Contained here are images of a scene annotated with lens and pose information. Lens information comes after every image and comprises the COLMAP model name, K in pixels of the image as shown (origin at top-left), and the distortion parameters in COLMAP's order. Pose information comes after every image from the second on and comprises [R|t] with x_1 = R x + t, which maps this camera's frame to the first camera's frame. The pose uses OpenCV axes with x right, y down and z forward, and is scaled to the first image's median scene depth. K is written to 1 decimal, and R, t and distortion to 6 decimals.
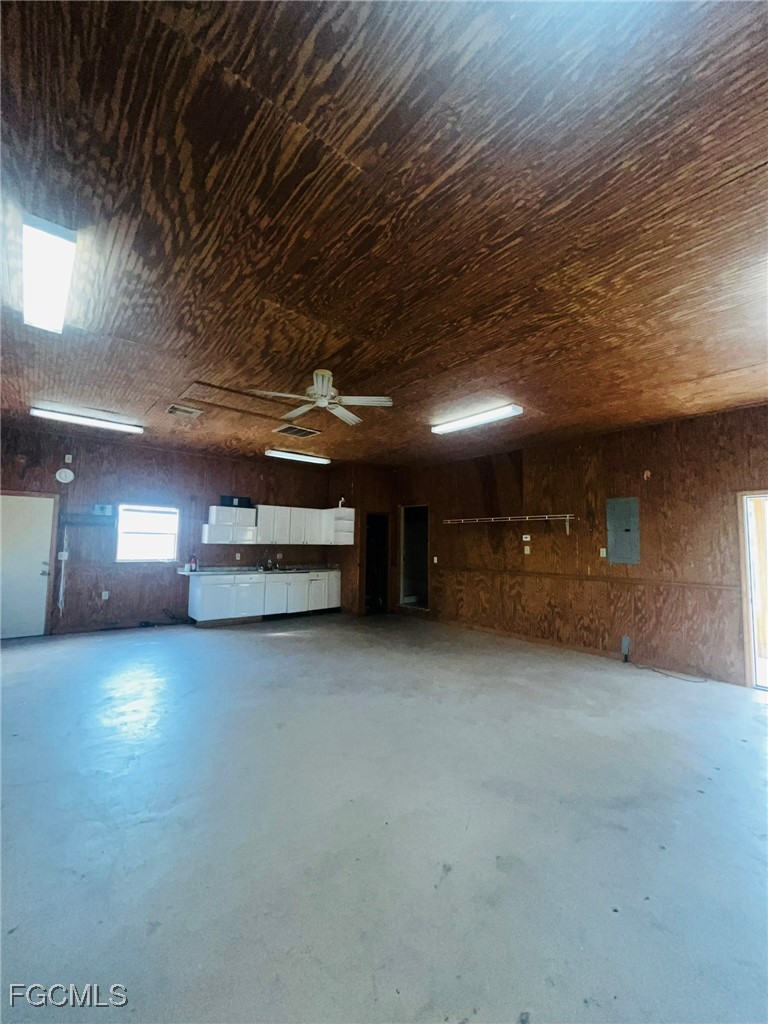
lens RADIAL K [[414.9, 0, 384.0], [0, 414.9, 515.9], [0, 0, 1]] dist [-0.001618, -0.000018]
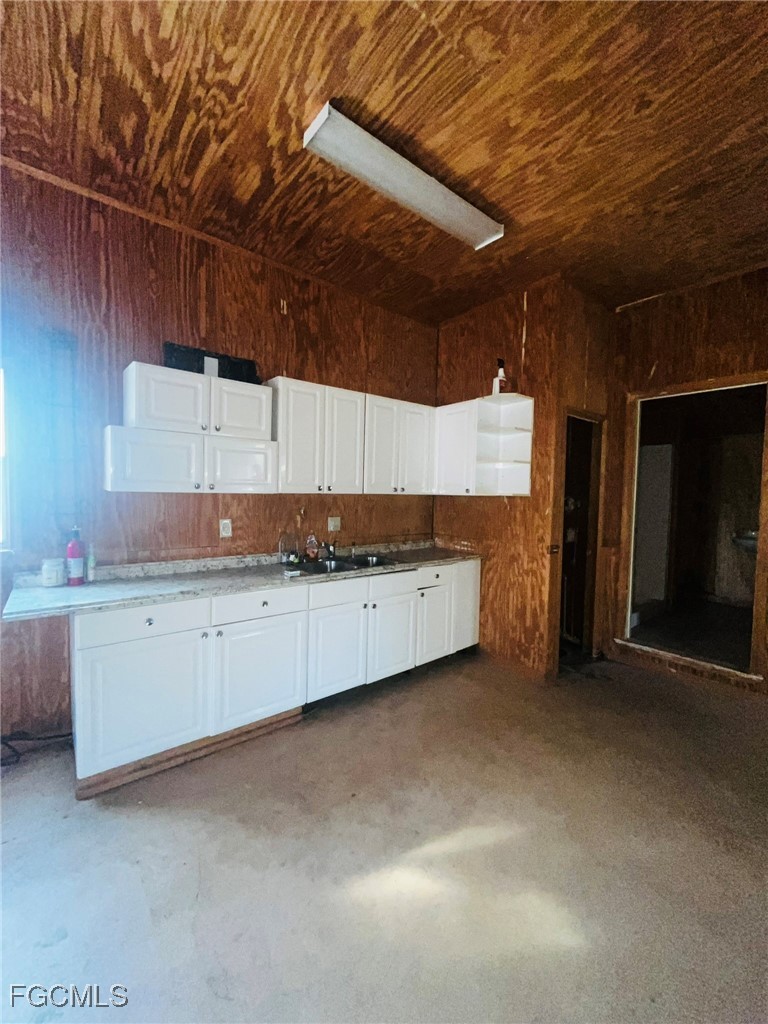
lens RADIAL K [[414.9, 0, 381.4], [0, 414.9, 508.0], [0, 0, 1]] dist [-0.001618, -0.000018]
pose [[0.999959, -0.001347, -0.009005, -0.207589], [0.002273, 0.994615, 0.103614, 0.042344], [0.008817, -0.103630, 0.994577, 0.627747]]
